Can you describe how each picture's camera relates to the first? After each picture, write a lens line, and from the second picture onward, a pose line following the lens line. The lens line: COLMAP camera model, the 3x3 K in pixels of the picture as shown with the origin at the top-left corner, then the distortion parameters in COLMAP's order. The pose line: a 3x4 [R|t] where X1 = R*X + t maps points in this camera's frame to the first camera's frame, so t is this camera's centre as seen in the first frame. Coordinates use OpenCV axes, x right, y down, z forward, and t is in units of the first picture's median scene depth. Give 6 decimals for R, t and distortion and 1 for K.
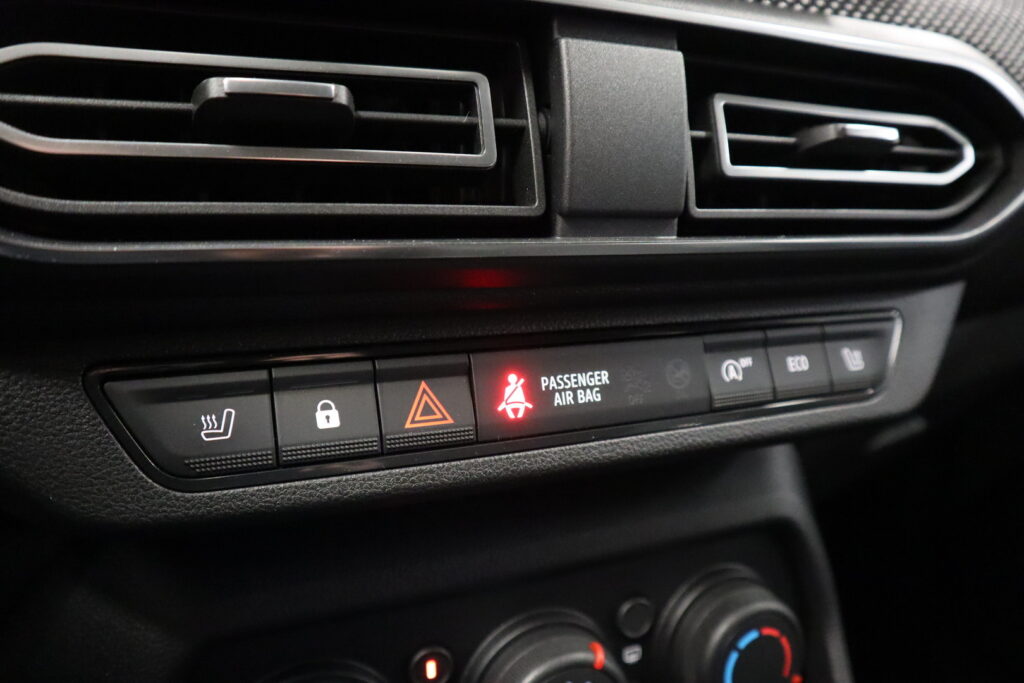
lens RADIAL K [[702.1, 0, 510.2], [0, 702.1, 337.0], [0, 0, 1]] dist [-0.087414, 0.029671]
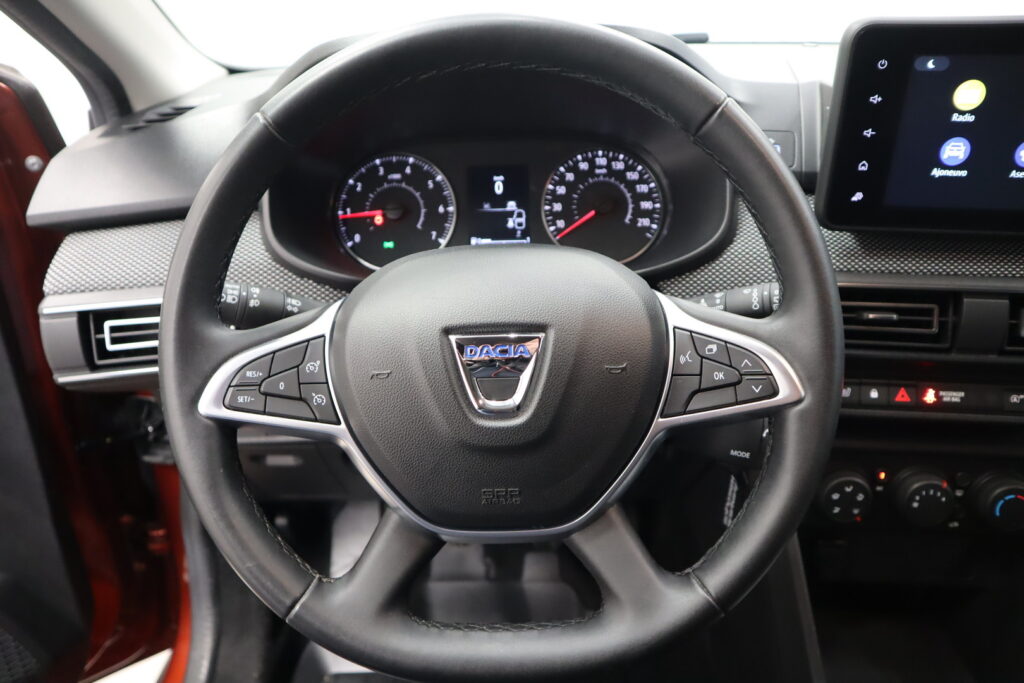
lens RADIAL K [[702.1, 0, 518.6], [0, 702.1, 345.5], [0, 0, 1]] dist [-0.087414, 0.029671]
pose [[0.860189, 0.158106, -0.484847, -0.139793], [-0.077323, 0.980171, 0.182447, -0.576969], [0.504079, -0.119449, 0.855358, -2.665154]]
